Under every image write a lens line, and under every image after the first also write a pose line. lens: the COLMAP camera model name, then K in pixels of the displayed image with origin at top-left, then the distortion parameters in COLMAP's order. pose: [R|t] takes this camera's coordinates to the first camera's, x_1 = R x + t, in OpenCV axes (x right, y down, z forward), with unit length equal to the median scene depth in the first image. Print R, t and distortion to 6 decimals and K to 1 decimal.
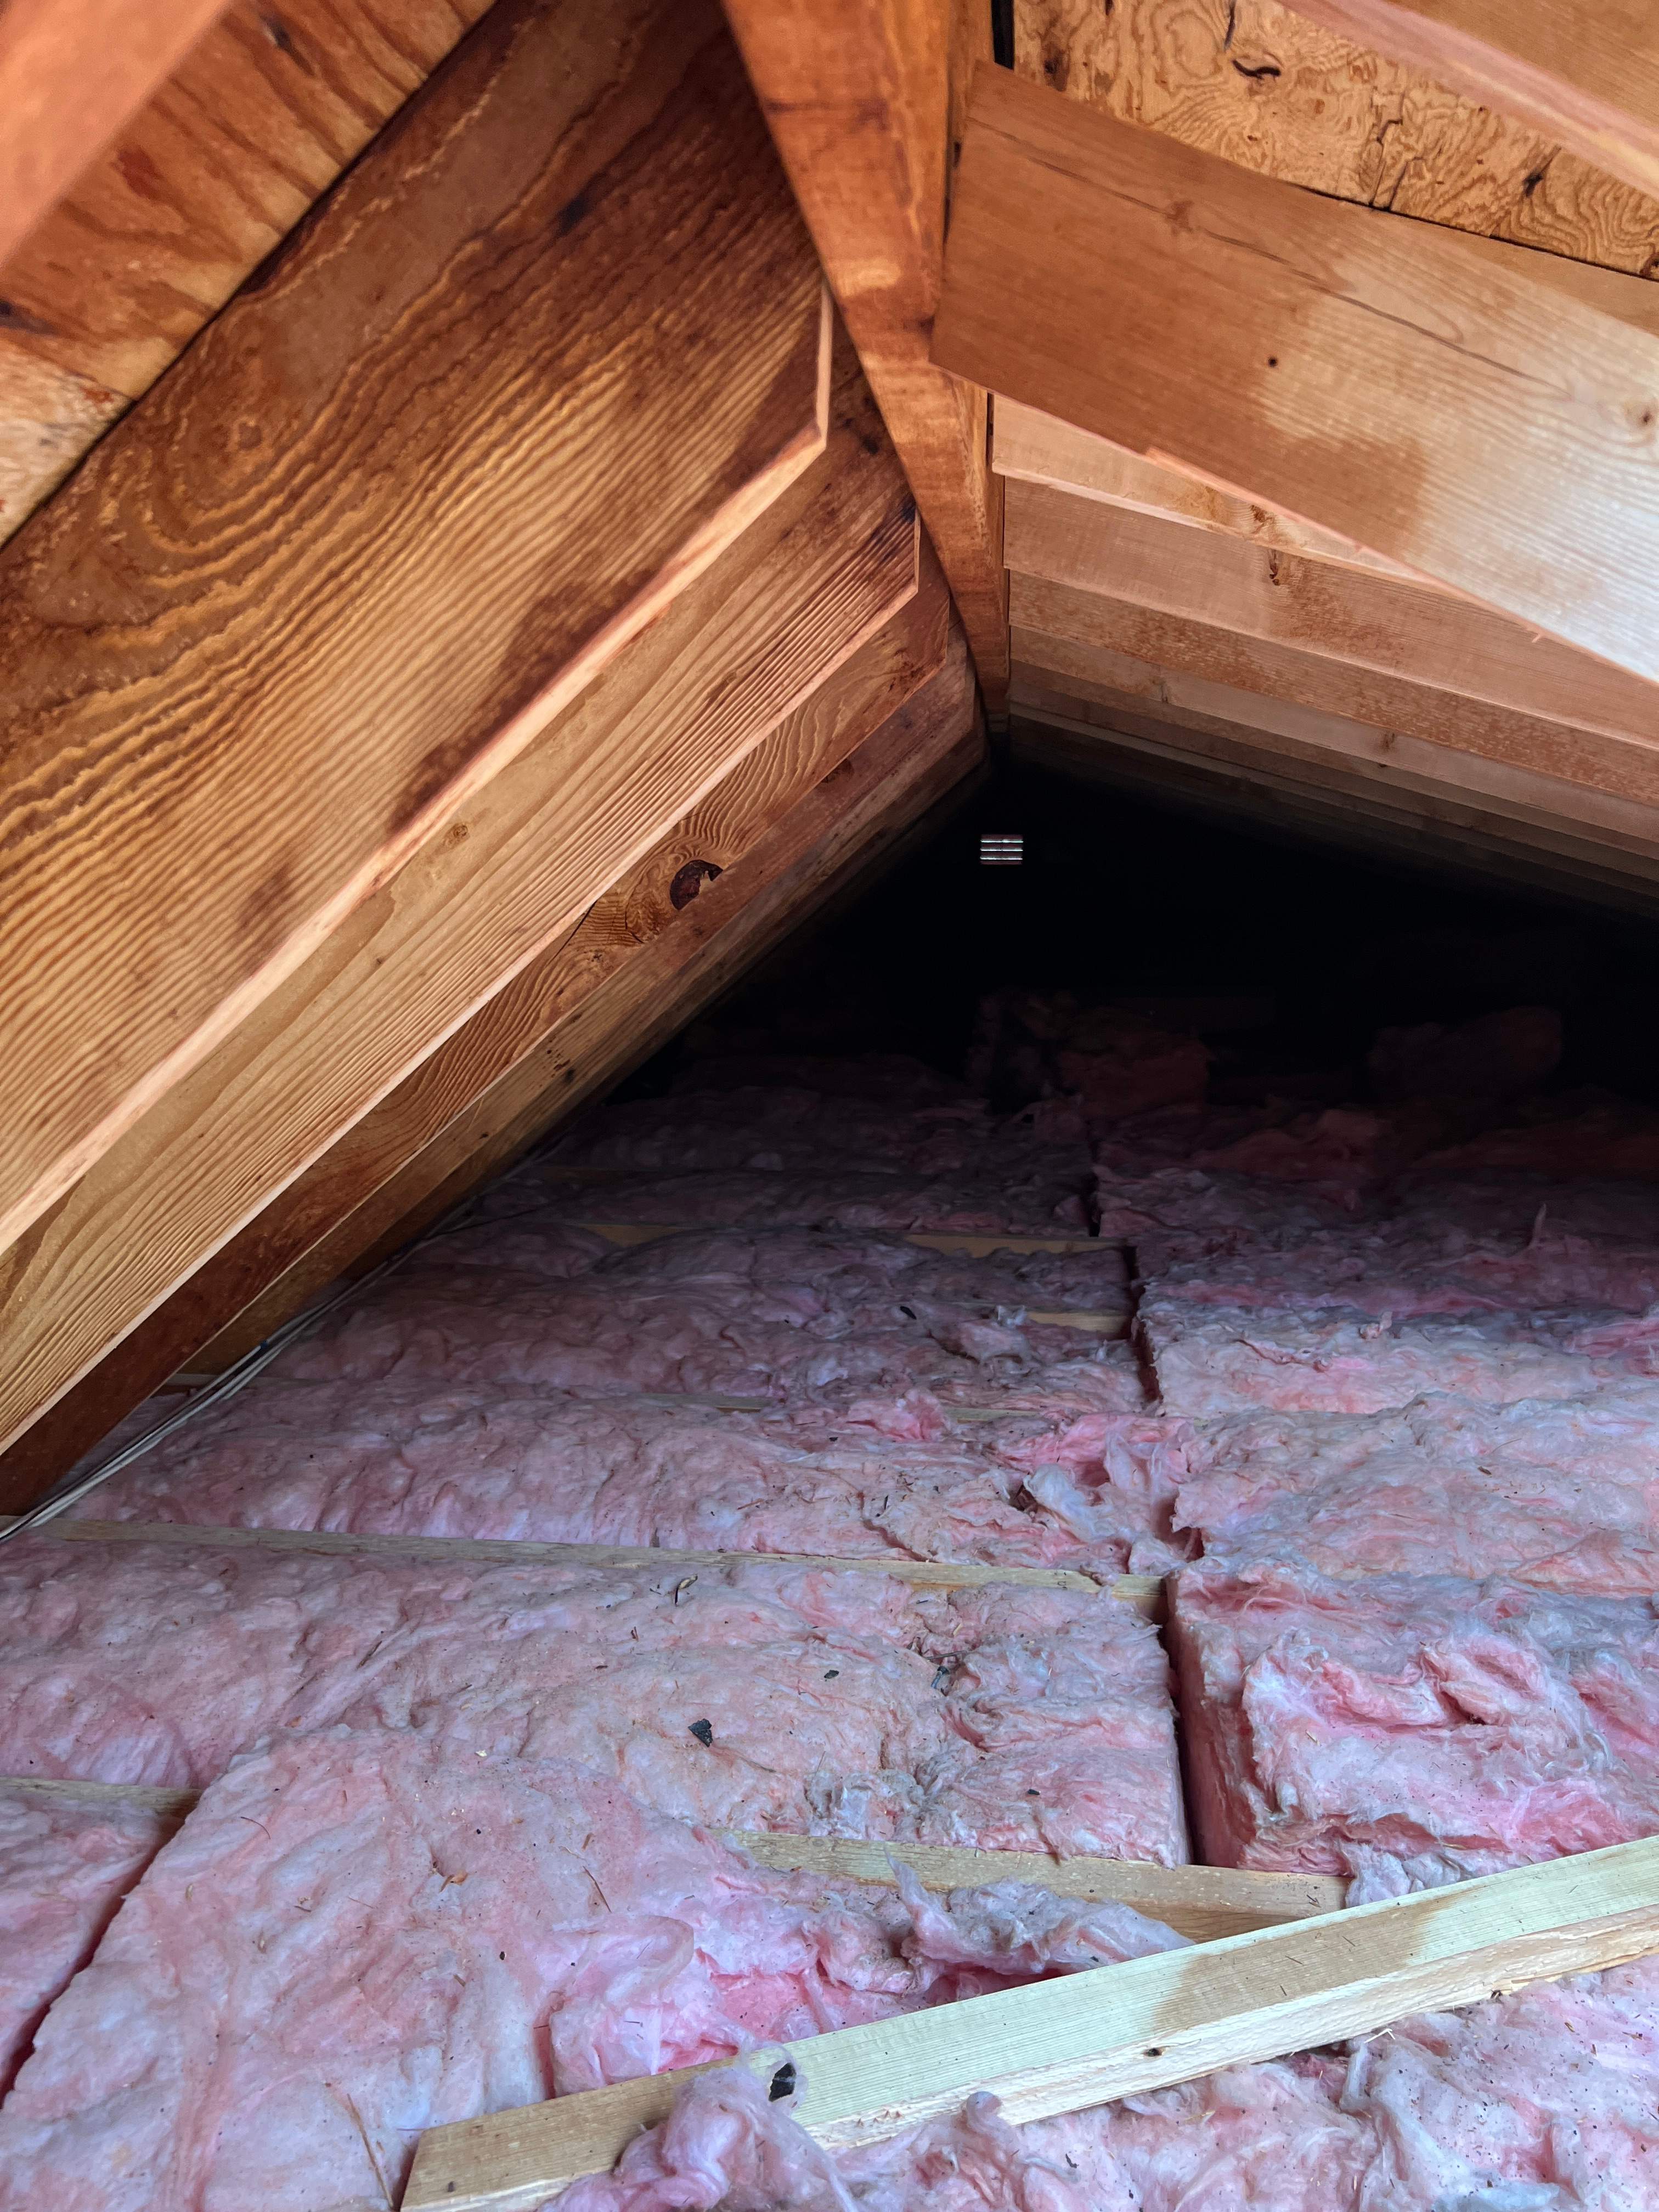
lens RADIAL K [[1648.1, 0, 836.0], [0, 1648.1, 1091.8], [0, 0, 1]] dist [0.000344, 0.002245]
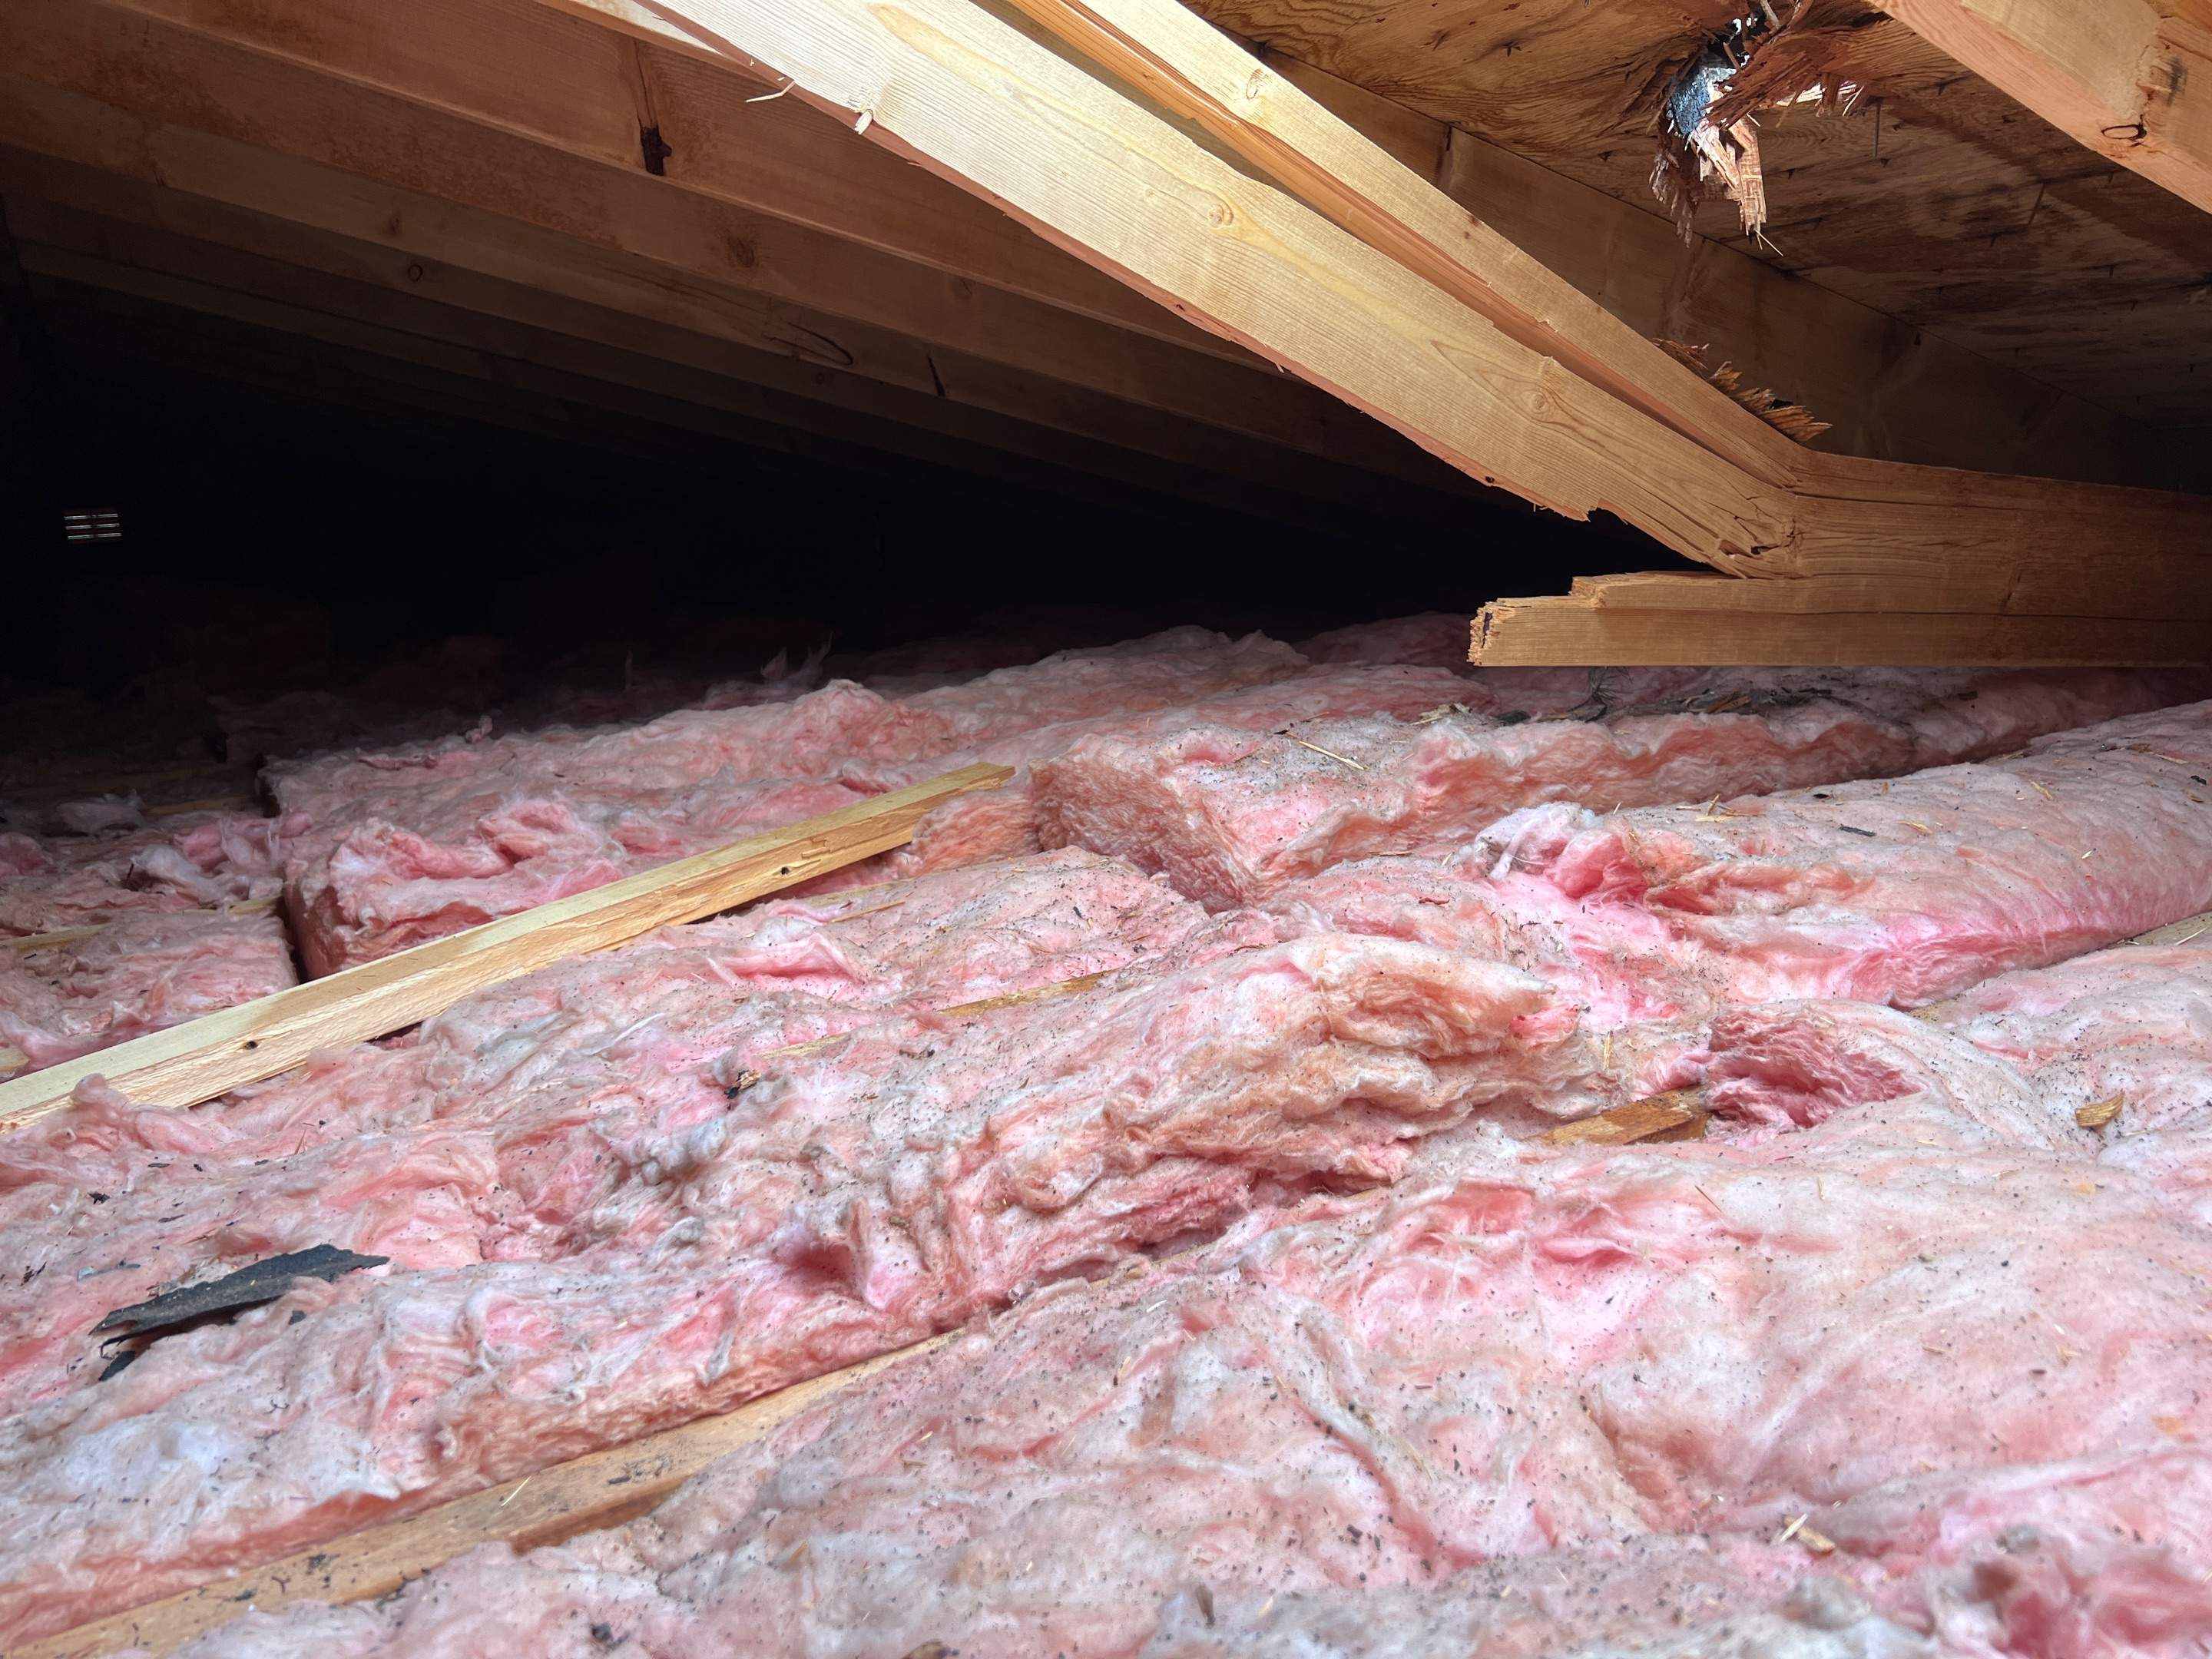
lens RADIAL K [[1636.2, 0, 1102.6], [0, 1636.2, 848.4], [0, 0, 1]] dist [0.036555, -0.056525]
pose [[0.803794, -0.185795, 0.565152, 0.026285], [0.169044, 0.982153, 0.082460, 0.339404], [-0.570386, 0.029254, 0.820856, -0.305136]]
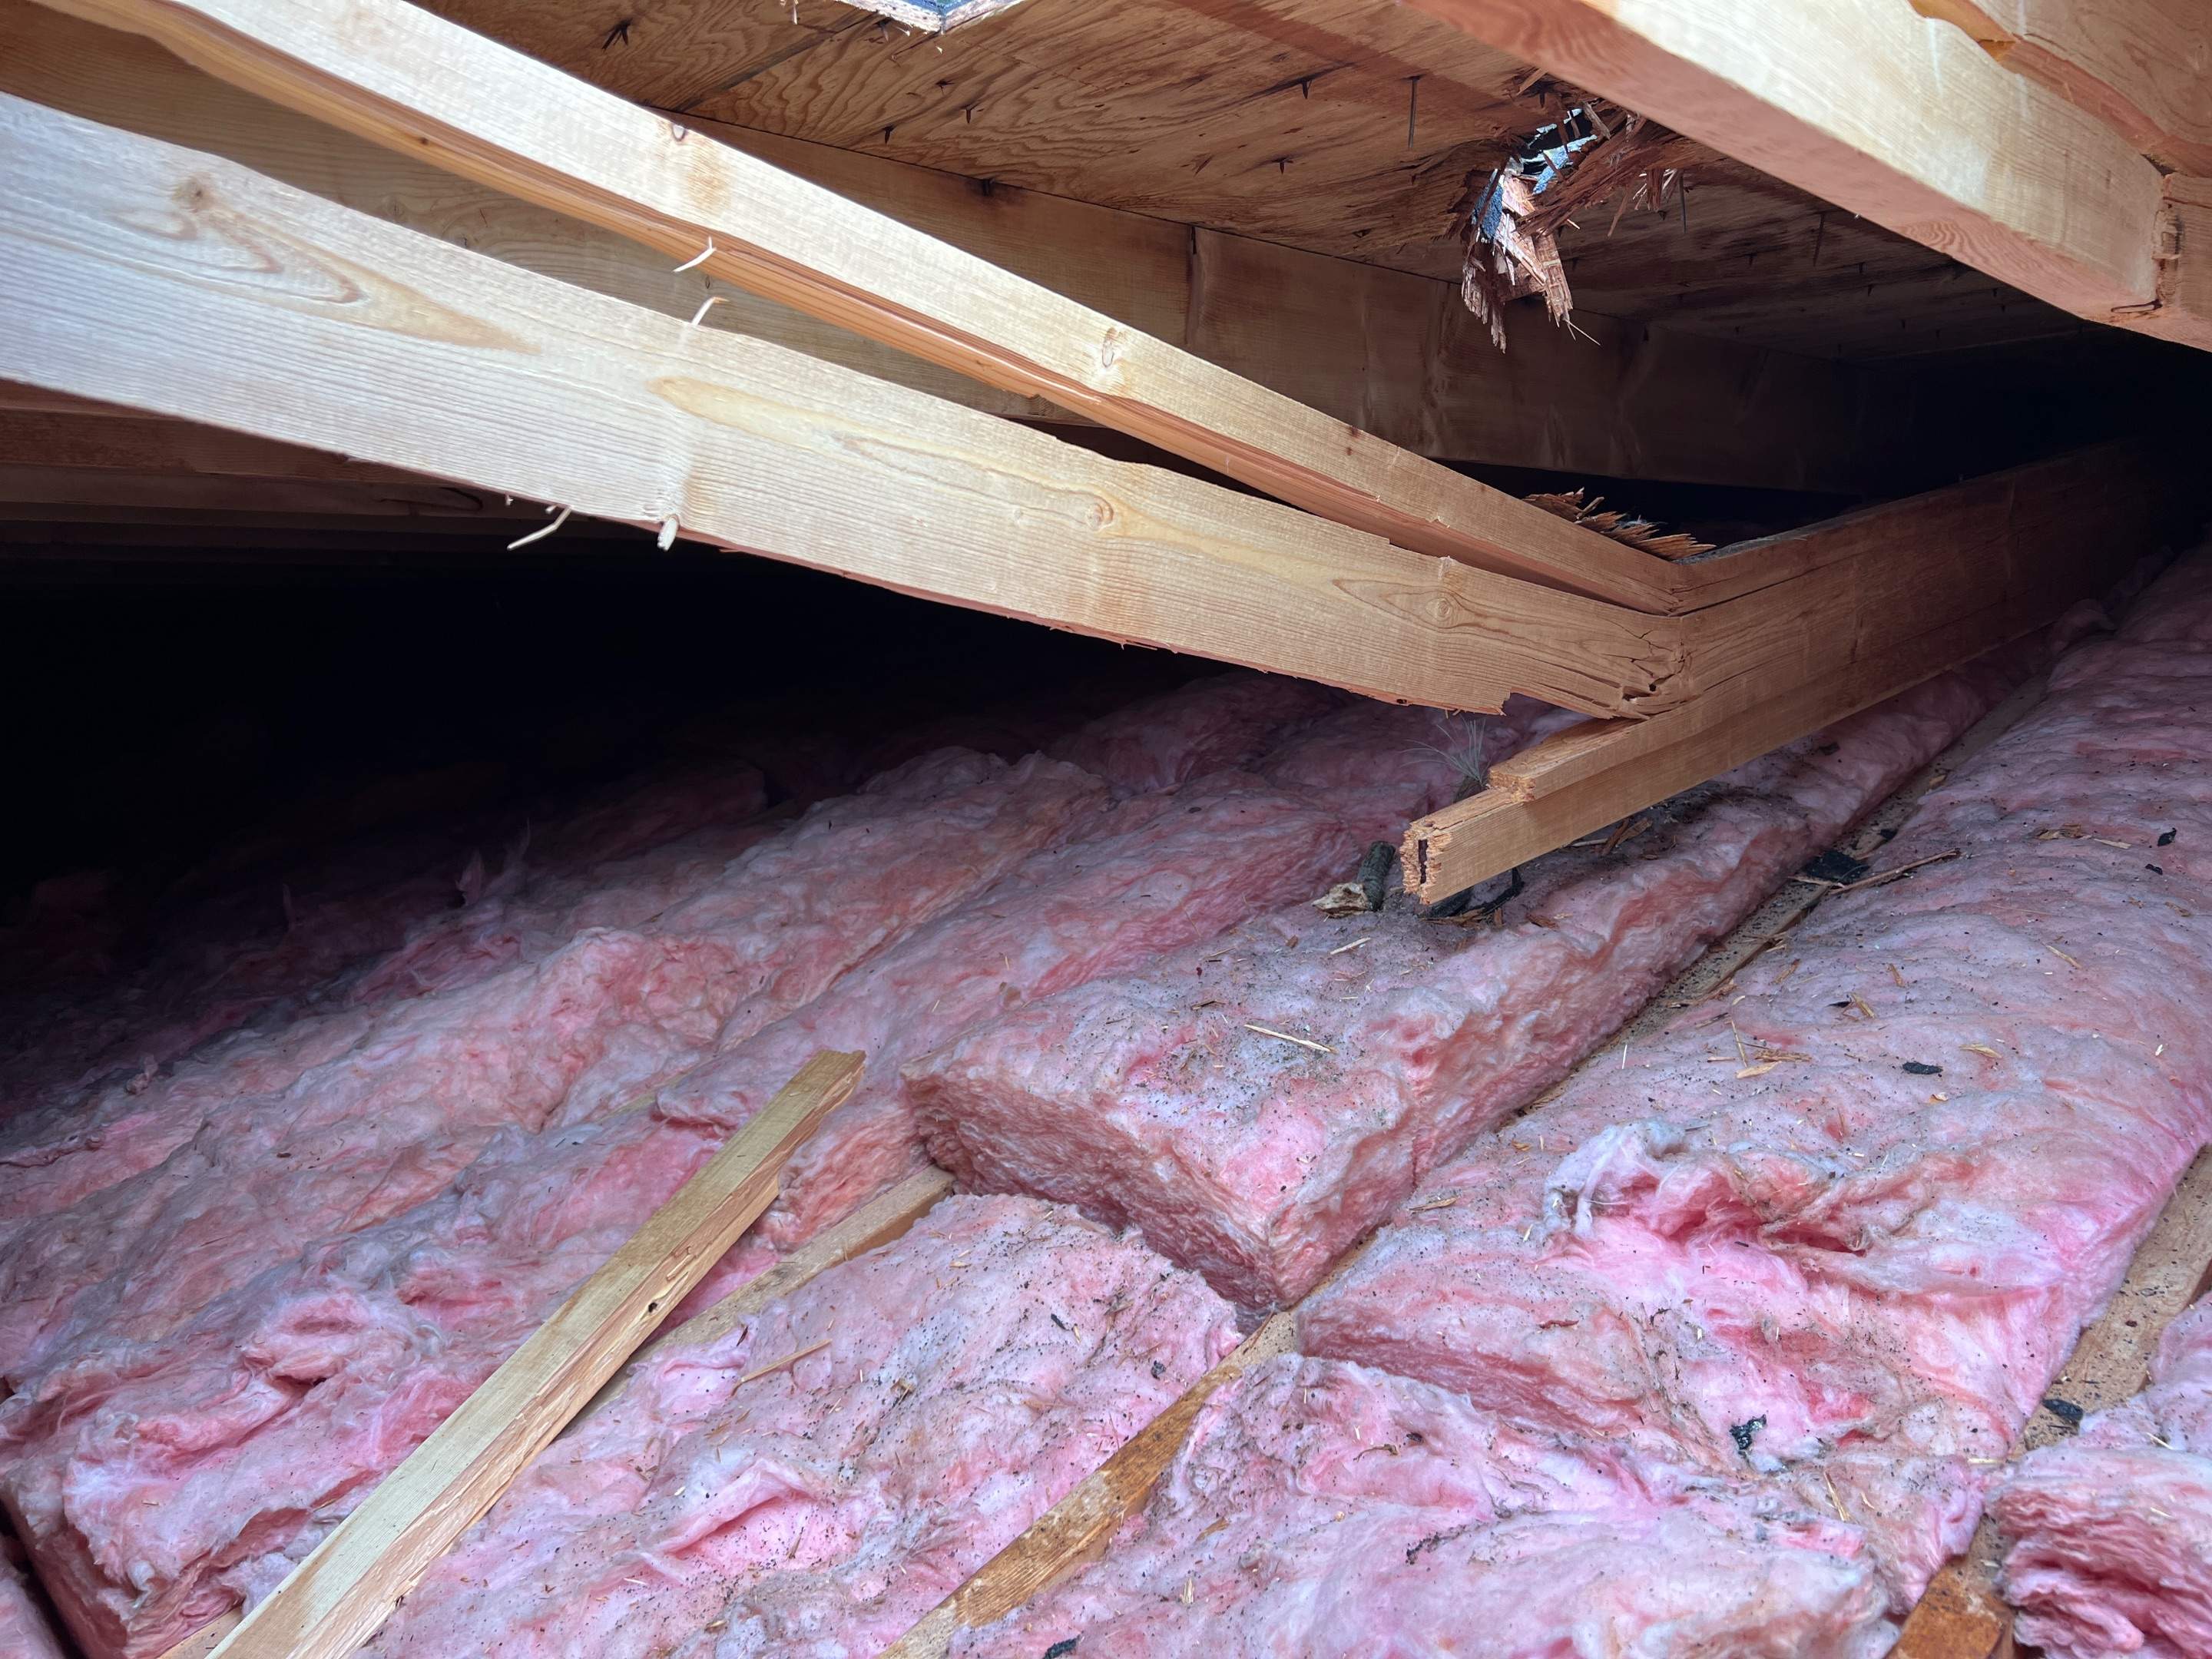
lens RADIAL K [[1636.2, 0, 1088.0], [0, 1636.2, 819.7], [0, 0, 1]] dist [0.036555, -0.056525]
pose [[0.615605, -0.364854, 0.698507, 0.101805], [0.347469, 0.921225, 0.174957, 0.053832], [-0.707316, 0.135005, 0.693886, -0.070575]]
